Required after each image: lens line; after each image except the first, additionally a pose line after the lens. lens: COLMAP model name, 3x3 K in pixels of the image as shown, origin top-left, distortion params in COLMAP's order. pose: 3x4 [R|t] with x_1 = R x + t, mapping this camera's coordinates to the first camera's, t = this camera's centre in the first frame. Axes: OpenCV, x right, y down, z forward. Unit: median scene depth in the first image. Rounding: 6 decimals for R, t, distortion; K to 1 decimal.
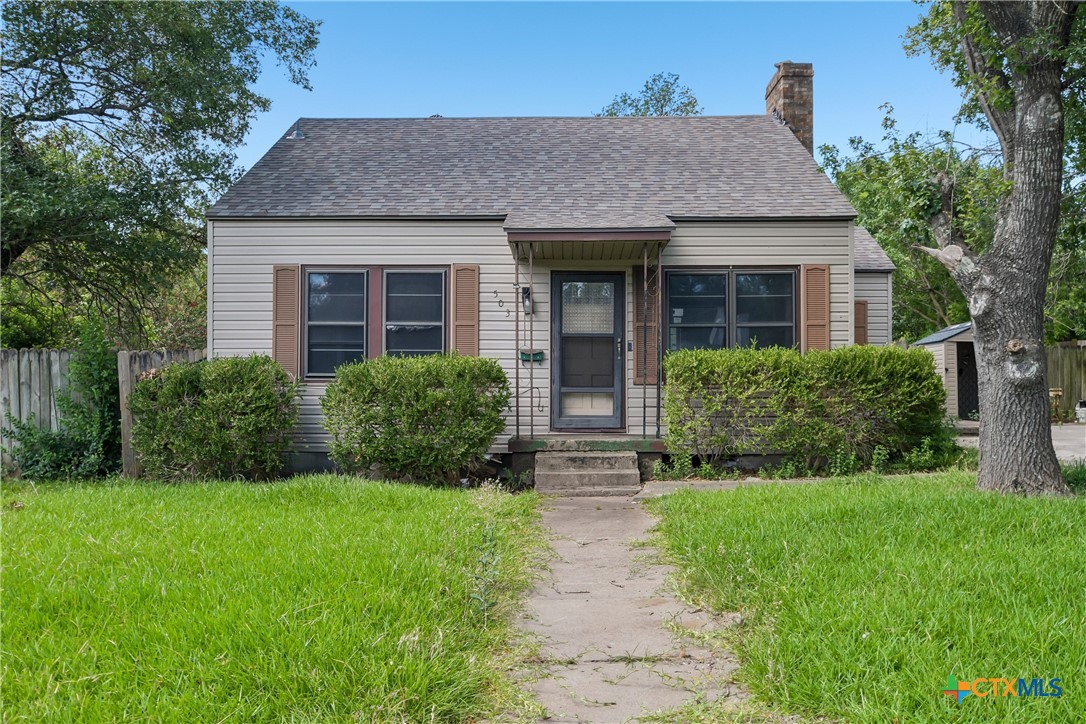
lens RADIAL K [[934.6, 0, 543.1], [0, 934.6, 363.9], [0, 0, 1]] dist [-0.002730, 0.001297]
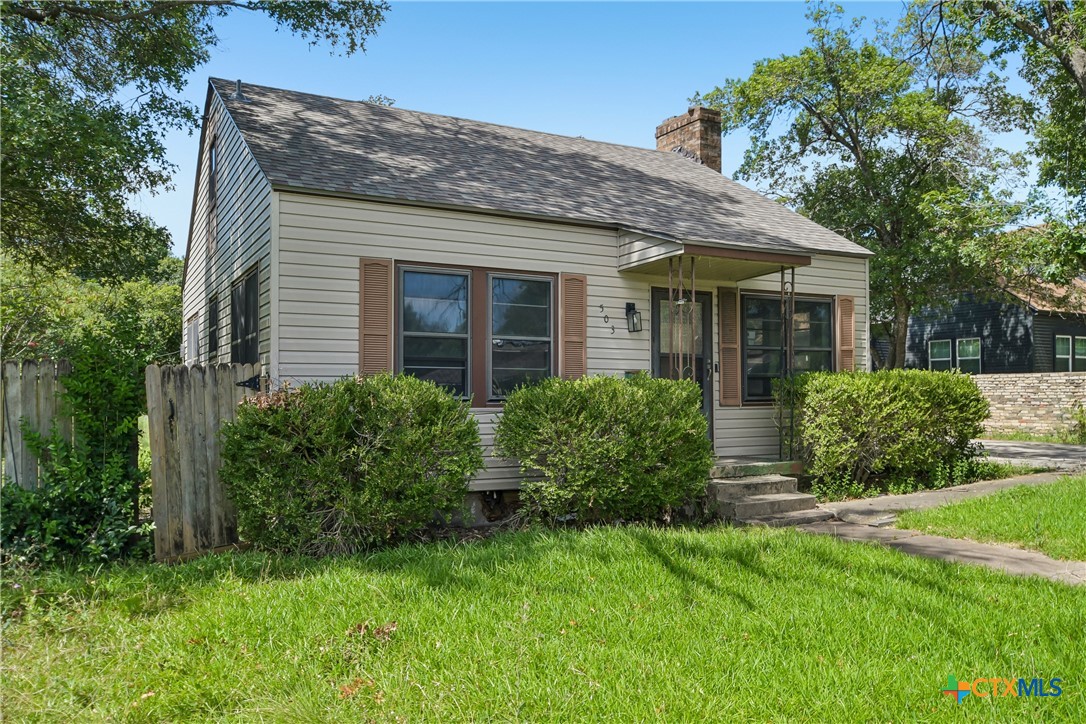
lens RADIAL K [[849.3, 0, 543.0], [0, 849.3, 363.6], [0, 0, 1]] dist [-0.001404, 0.000082]
pose [[0.856786, 0.014958, 0.515455, -0.527111], [-0.009741, 0.999870, -0.012822, -0.009465], [-0.515580, 0.005965, 0.856821, 0.316461]]
